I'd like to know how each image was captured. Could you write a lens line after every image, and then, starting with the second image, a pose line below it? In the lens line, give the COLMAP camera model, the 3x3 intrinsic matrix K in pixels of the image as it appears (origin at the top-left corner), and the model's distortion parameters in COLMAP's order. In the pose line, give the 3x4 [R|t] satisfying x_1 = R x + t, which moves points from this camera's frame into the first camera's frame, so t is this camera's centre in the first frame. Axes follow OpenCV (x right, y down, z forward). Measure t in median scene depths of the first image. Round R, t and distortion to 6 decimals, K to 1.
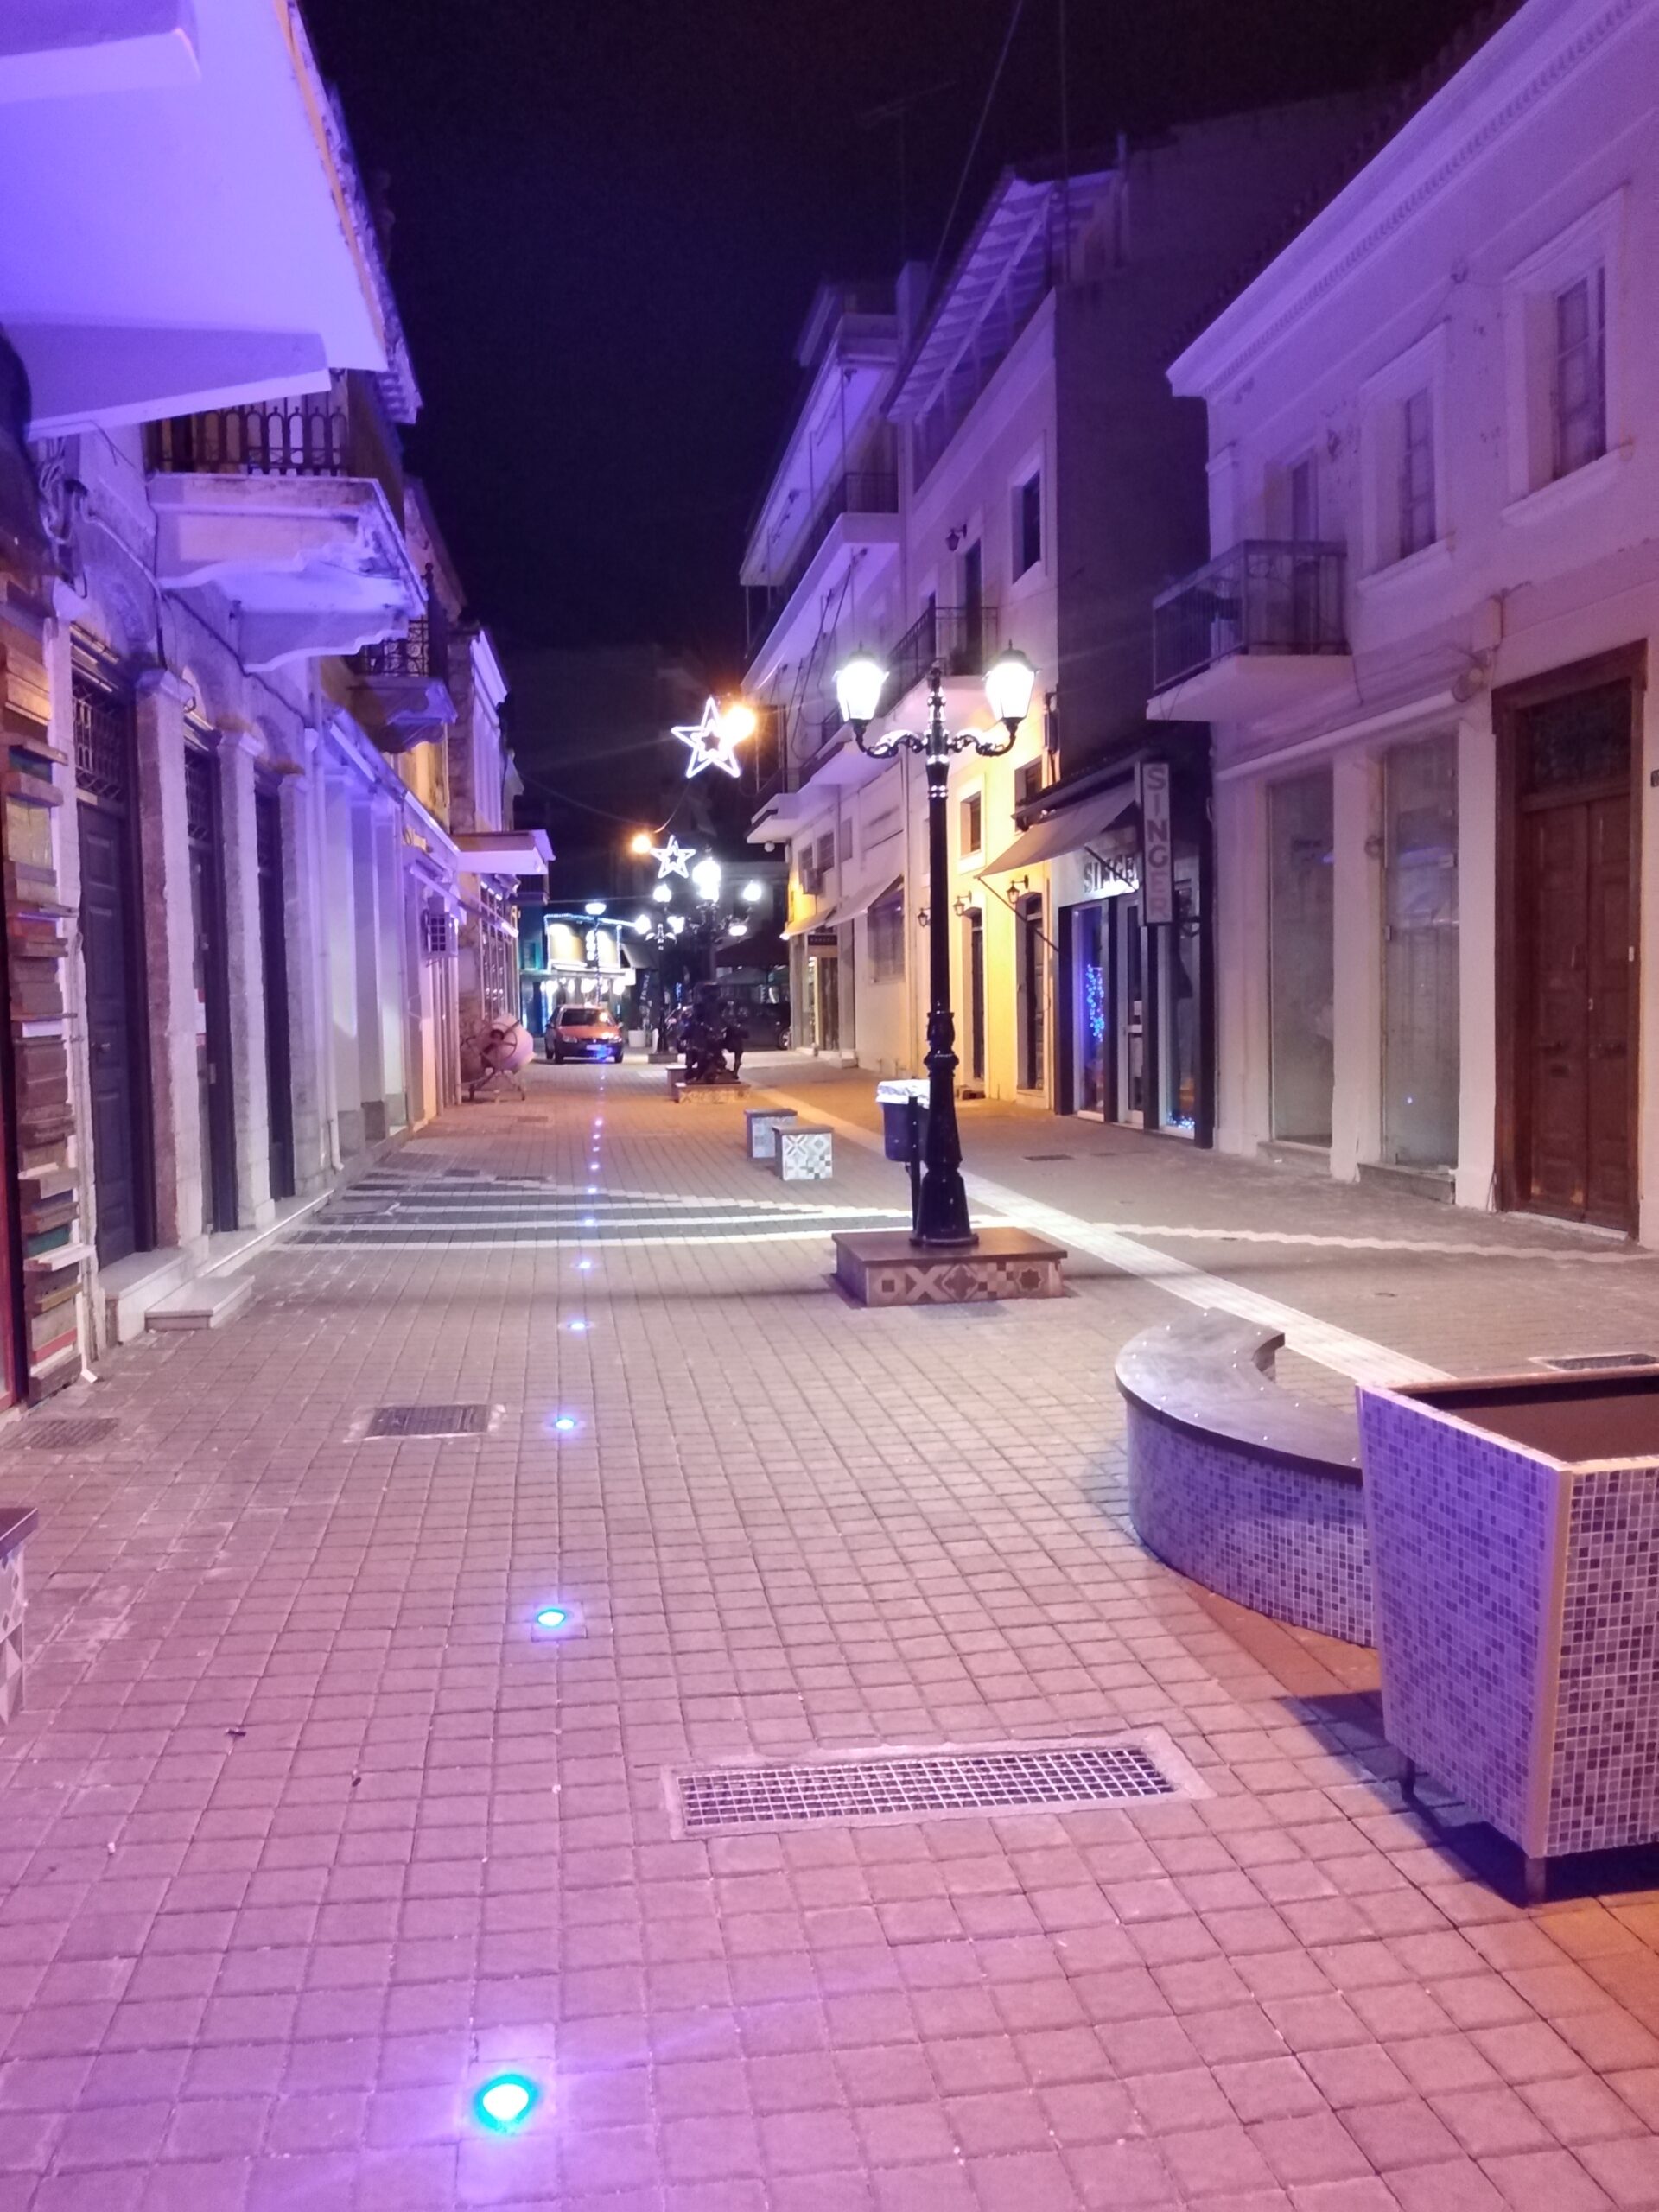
lens RADIAL K [[1666.6, 0, 829.5], [0, 1666.6, 1106.0], [0, 0, 1]] dist [0.002254, 0.001421]
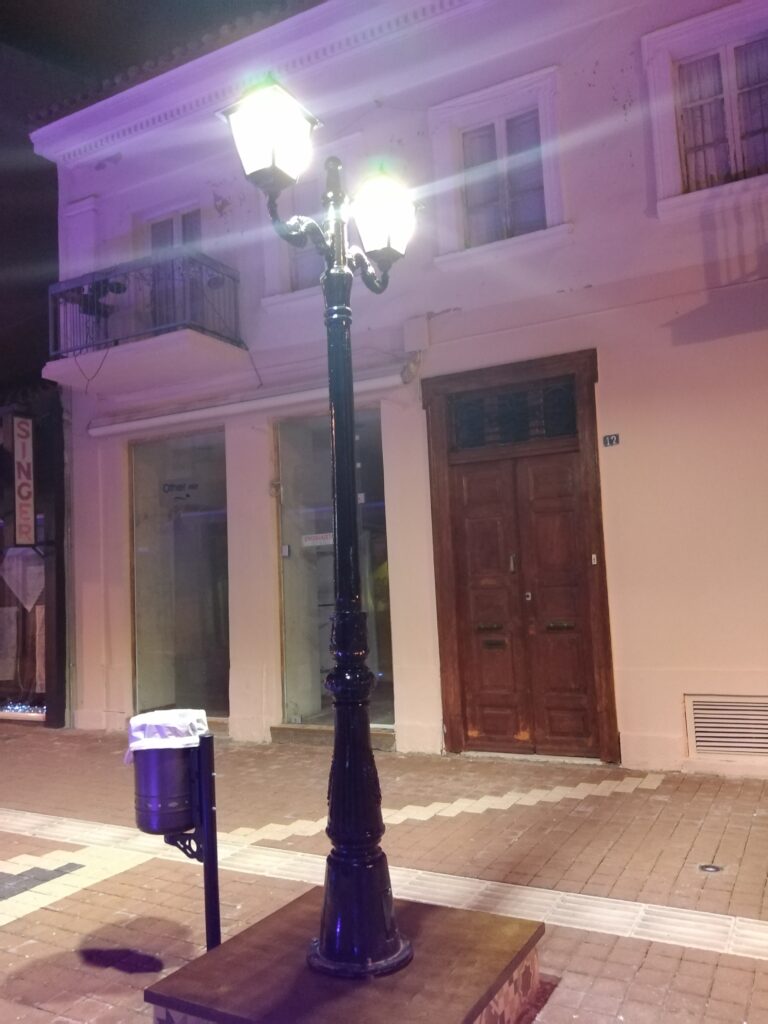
lens RADIAL K [[799.2, 0, 384.0], [0, 799.2, 512.0], [0, 0, 1]] dist [0.002557, -0.004859]
pose [[0.606284, 0.071353, 0.792040, -0.152360], [0.077624, 0.985901, -0.148237, -0.036404], [-0.791450, 0.151355, 0.592197, 0.614781]]
